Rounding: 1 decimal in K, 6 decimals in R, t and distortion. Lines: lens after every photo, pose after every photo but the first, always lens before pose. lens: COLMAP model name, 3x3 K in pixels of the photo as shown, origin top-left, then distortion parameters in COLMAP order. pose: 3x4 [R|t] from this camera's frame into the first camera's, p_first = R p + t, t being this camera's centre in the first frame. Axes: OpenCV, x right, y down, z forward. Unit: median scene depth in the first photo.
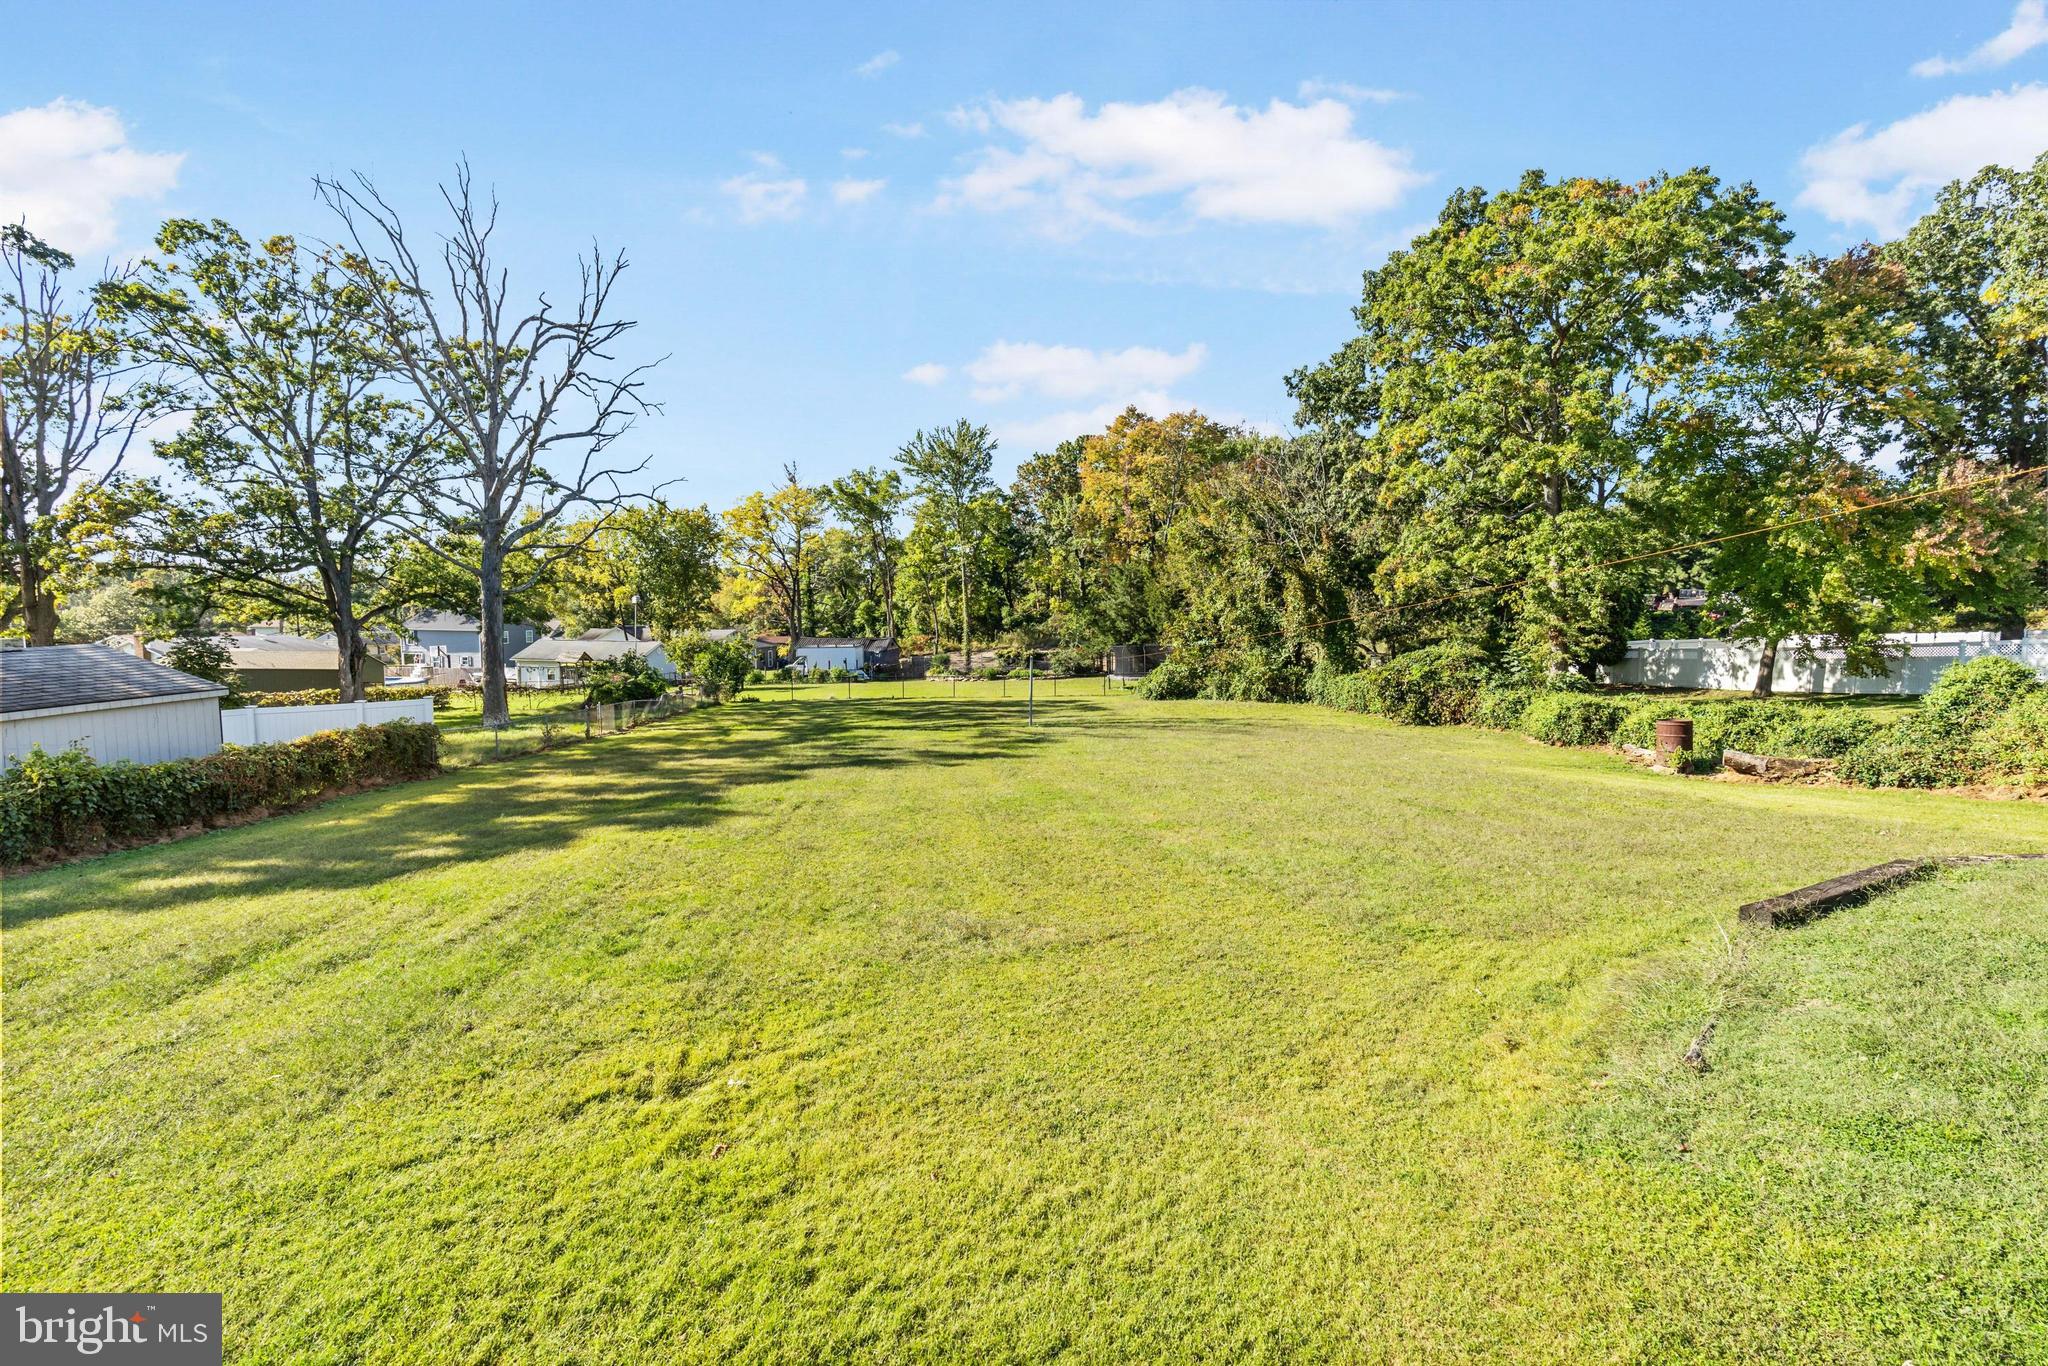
lens RADIAL K [[942.8, 0, 1020.1], [0, 942.8, 692.9], [0, 0, 1]] dist [-0.000647, -0.000020]
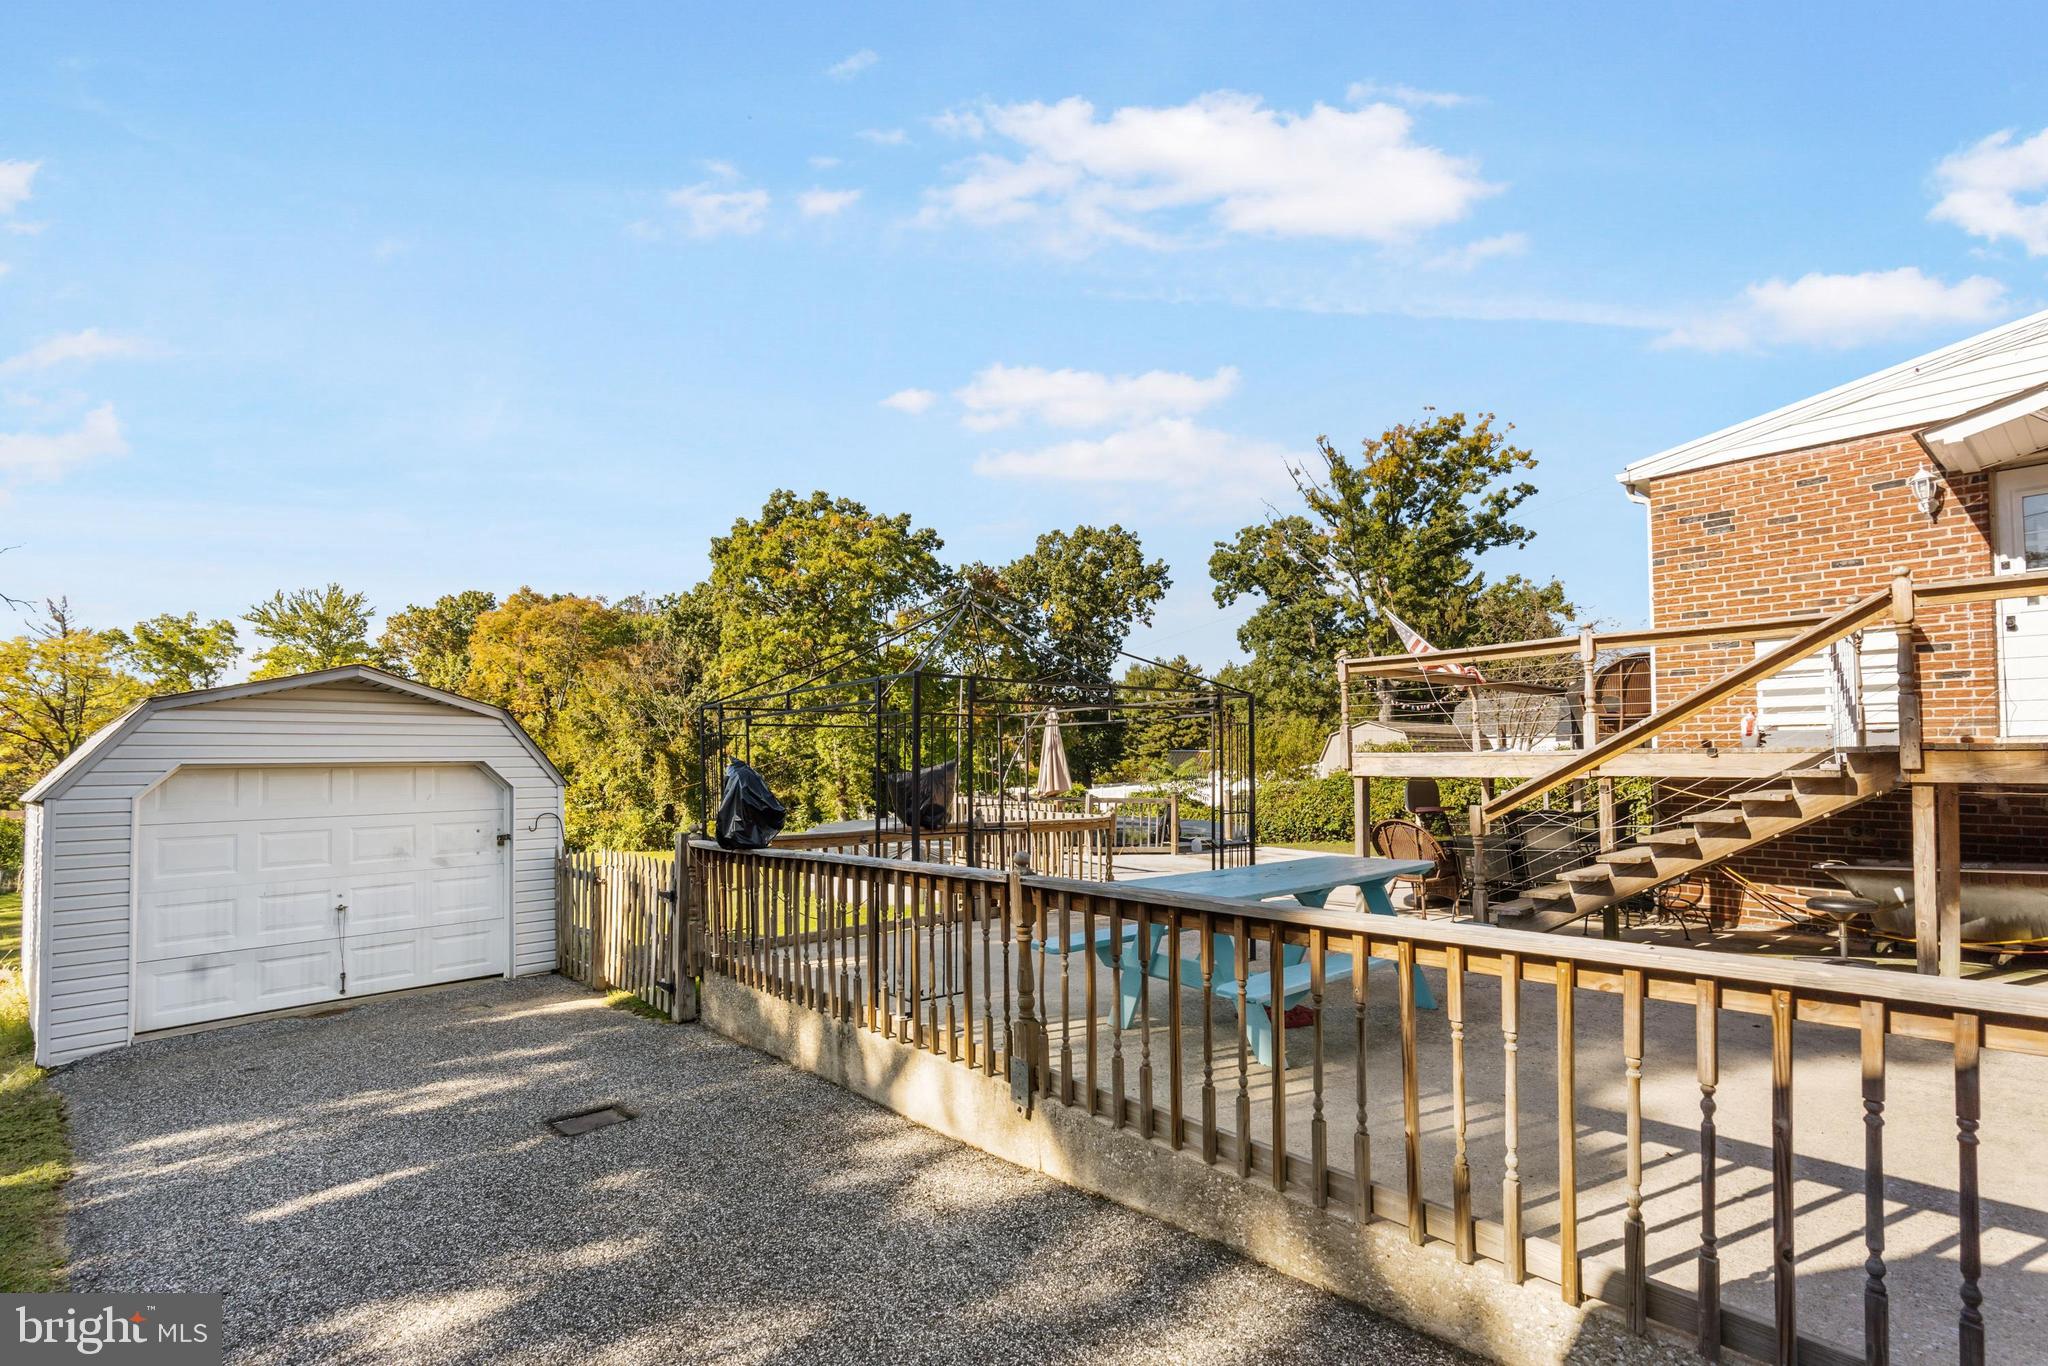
lens RADIAL K [[942.8, 0, 1009.2], [0, 942.8, 699.5], [0, 0, 1]] dist [-0.000647, -0.000020]
pose [[0.829168, 0.026661, 0.558364, -0.036060], [0.060180, 0.988799, -0.136581, 0.008421], [-0.555751, 0.146851, 0.818276, -0.279306]]
